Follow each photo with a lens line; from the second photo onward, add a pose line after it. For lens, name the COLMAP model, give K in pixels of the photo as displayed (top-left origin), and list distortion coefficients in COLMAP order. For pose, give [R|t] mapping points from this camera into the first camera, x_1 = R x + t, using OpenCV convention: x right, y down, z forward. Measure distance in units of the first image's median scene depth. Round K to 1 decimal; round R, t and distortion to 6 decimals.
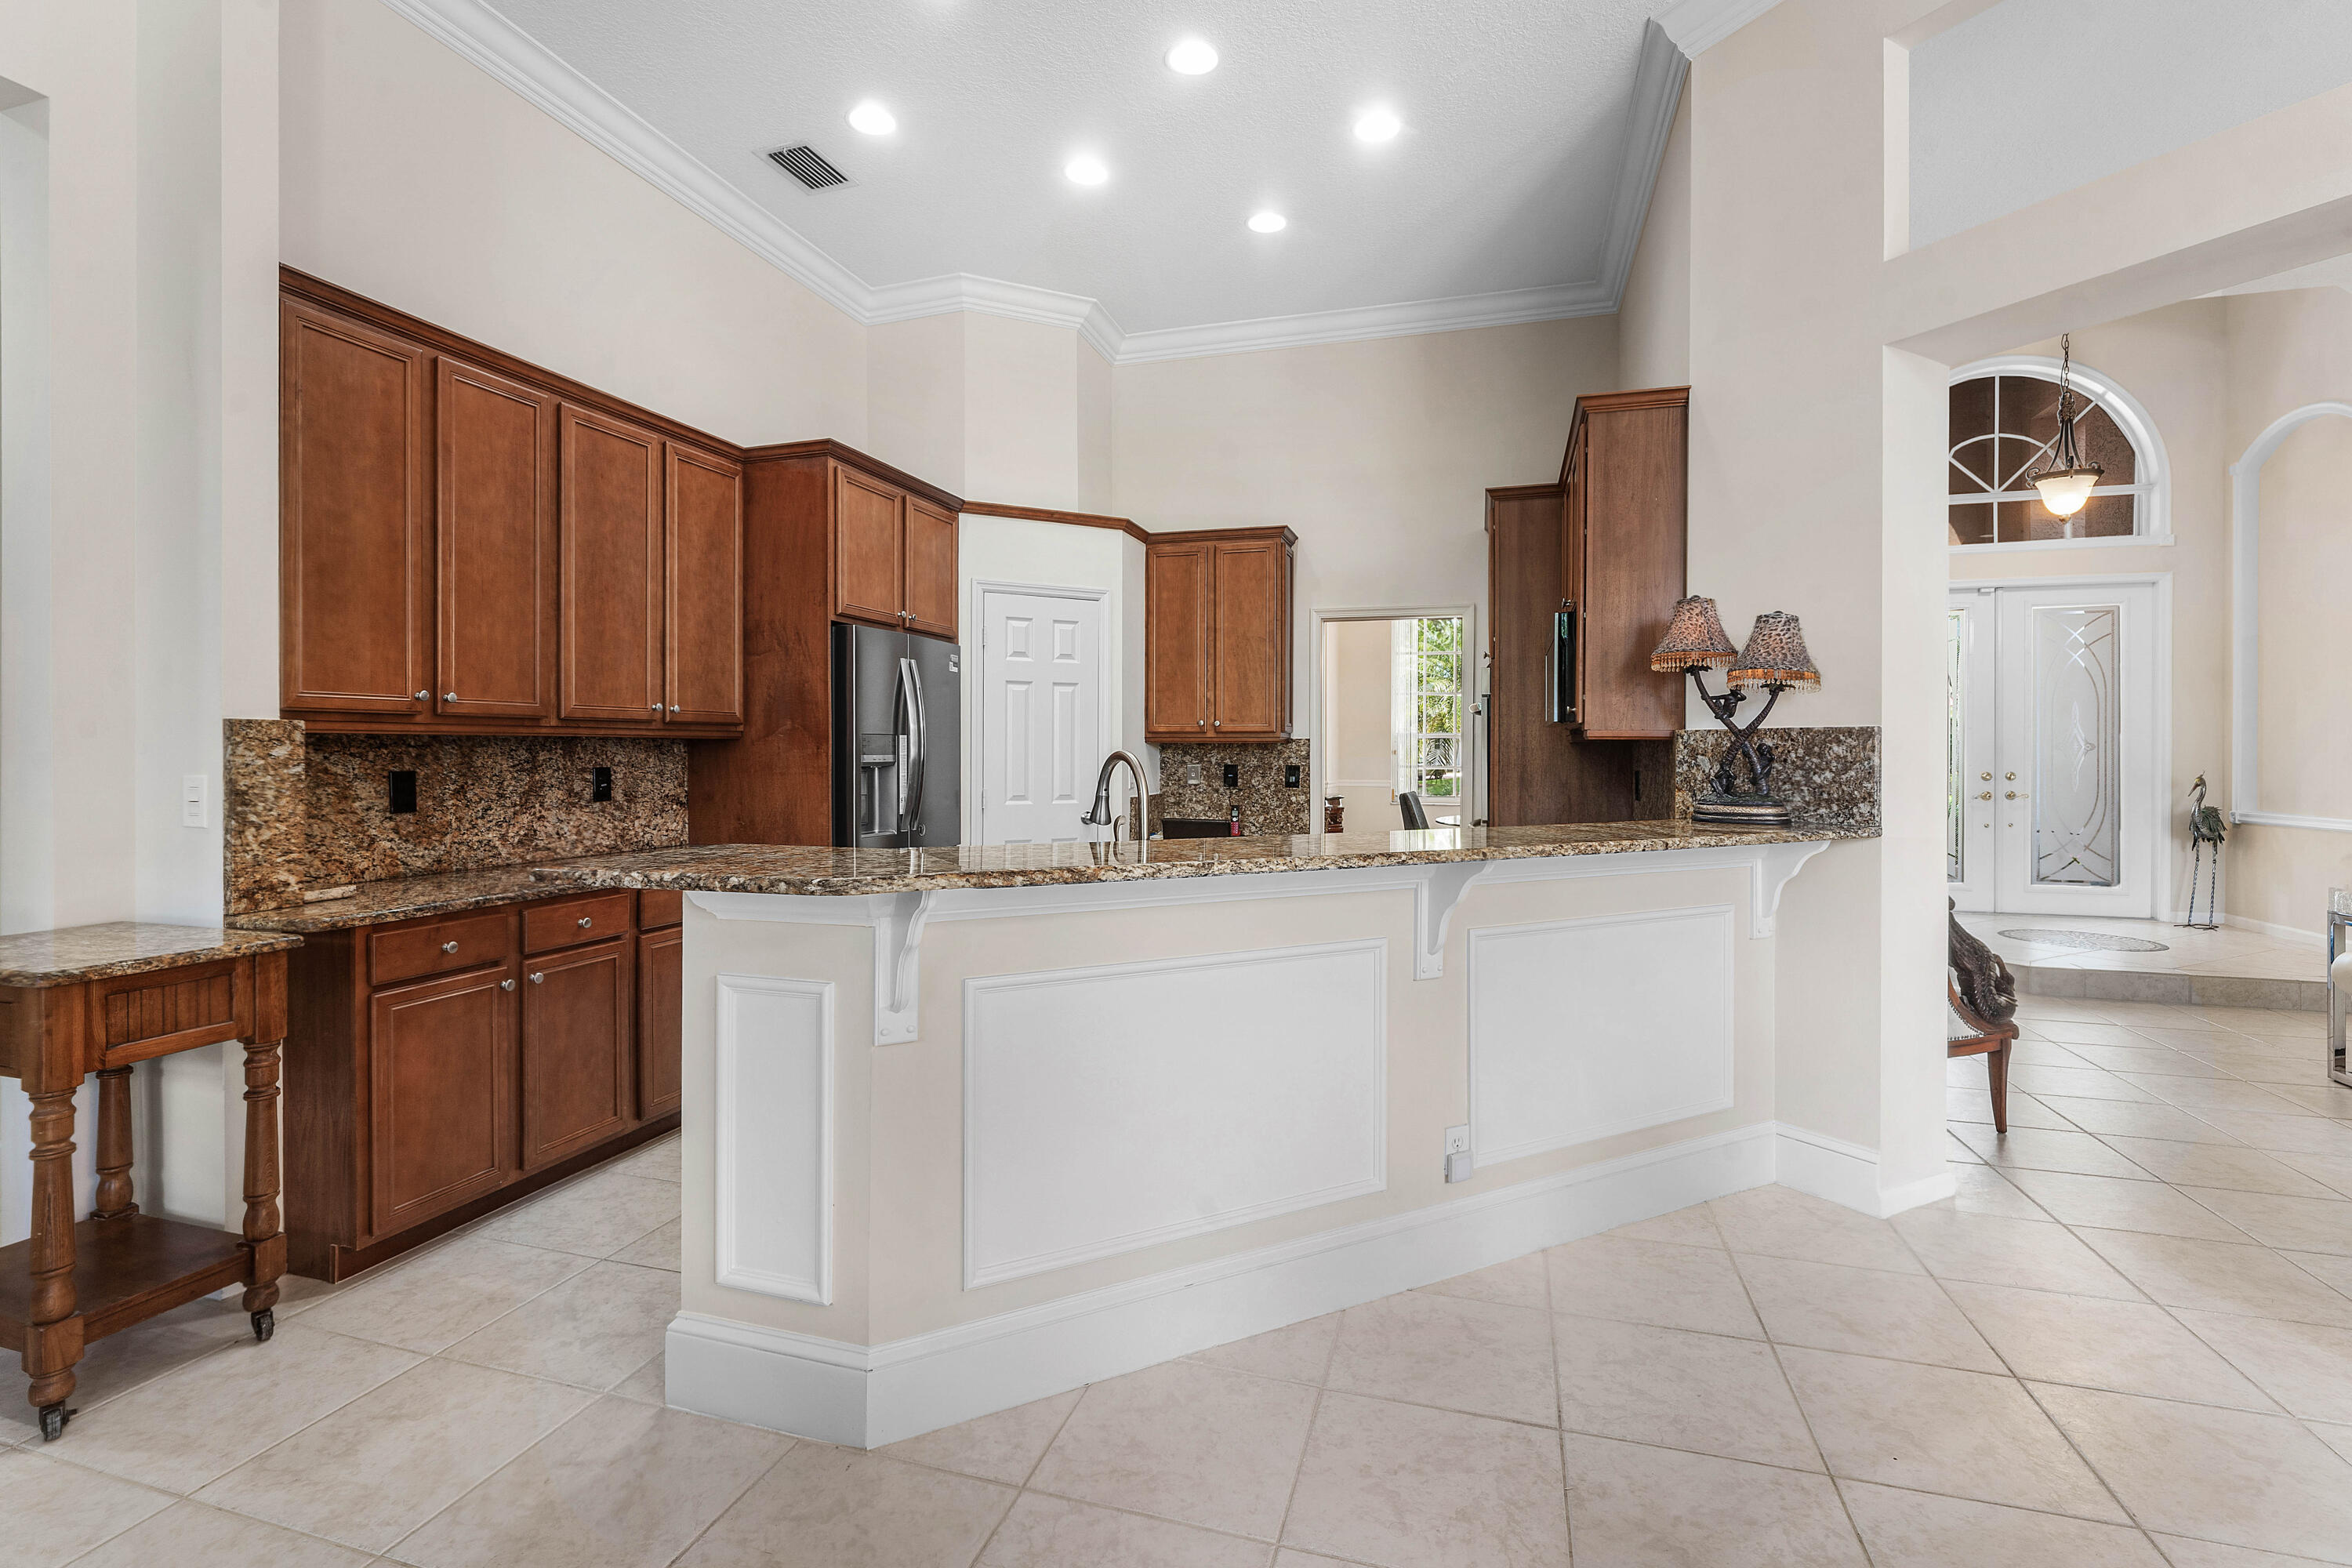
lens RADIAL K [[1107.3, 0, 1104.0], [0, 1107.3, 747.6], [0, 0, 1]] dist [0.000188, -0.001007]
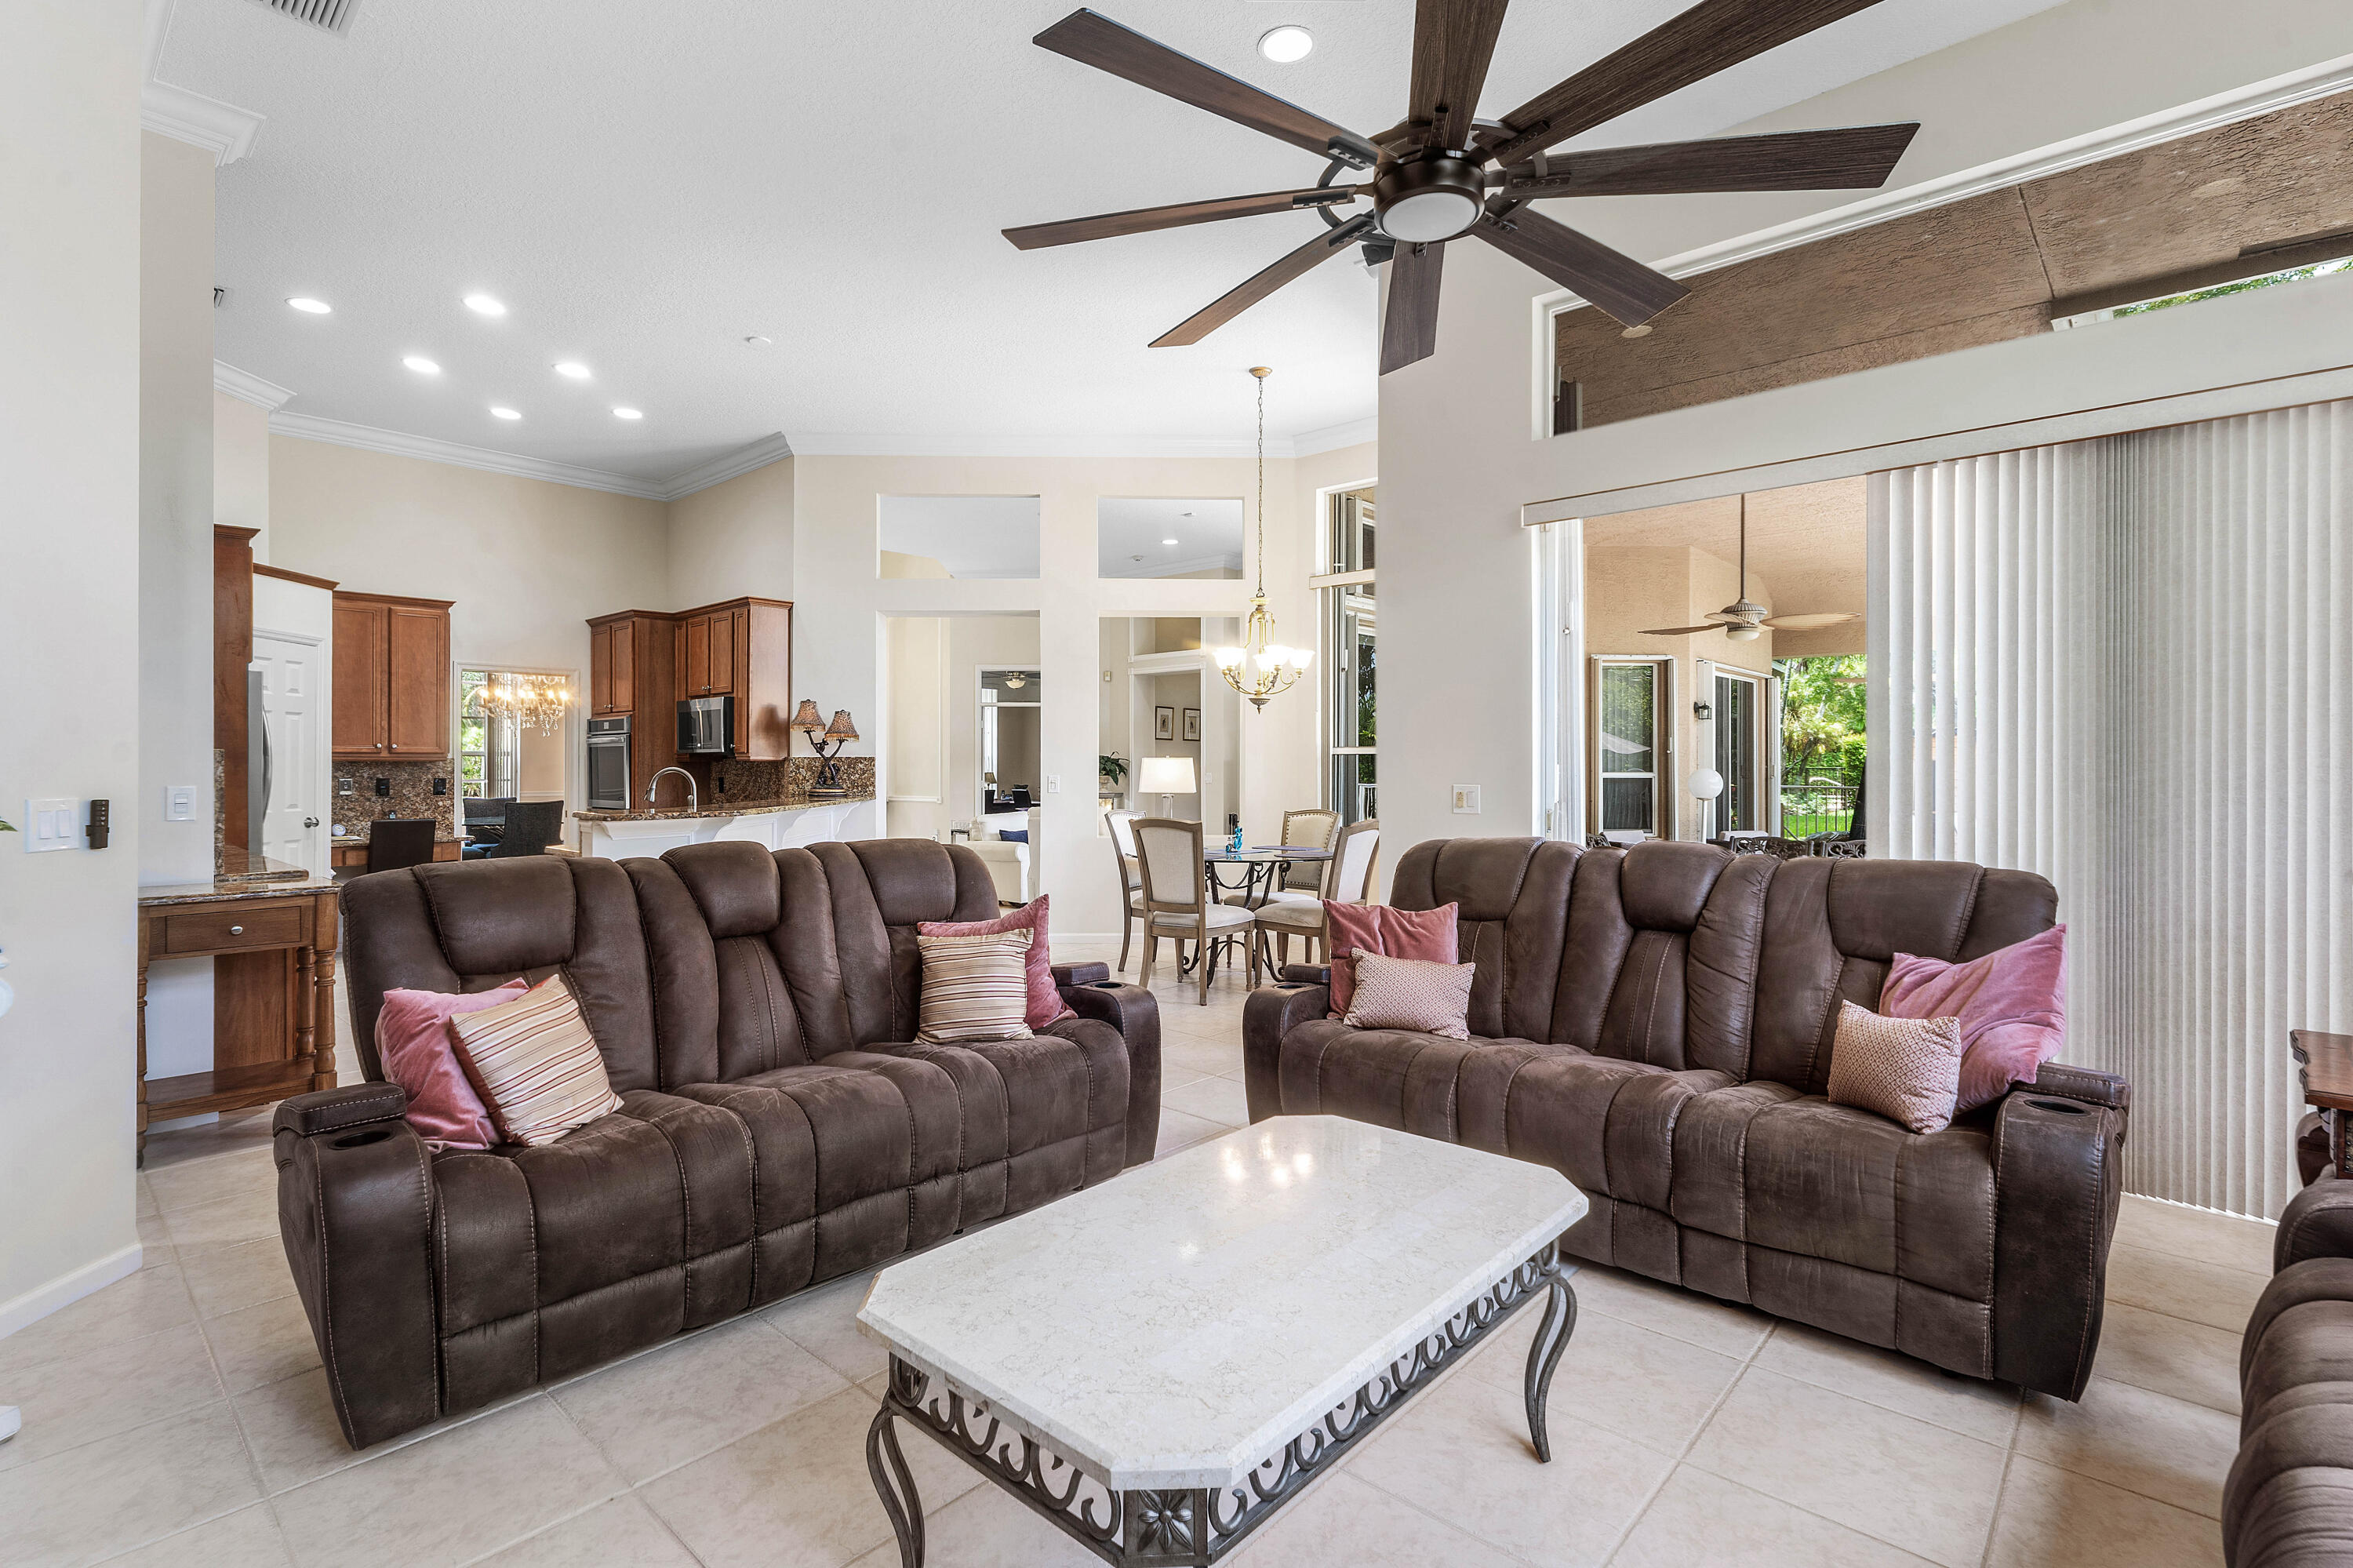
lens RADIAL K [[1107.8, 0, 1181.2], [0, 1107.8, 772.3], [0, 0, 1]] dist [0.000188, -0.001007]
pose [[0.412921, -0.009231, 0.910720, -1.131603], [0.001194, 0.999953, 0.009594, -0.004878], [-0.910766, -0.002874, 0.412912, -0.603482]]
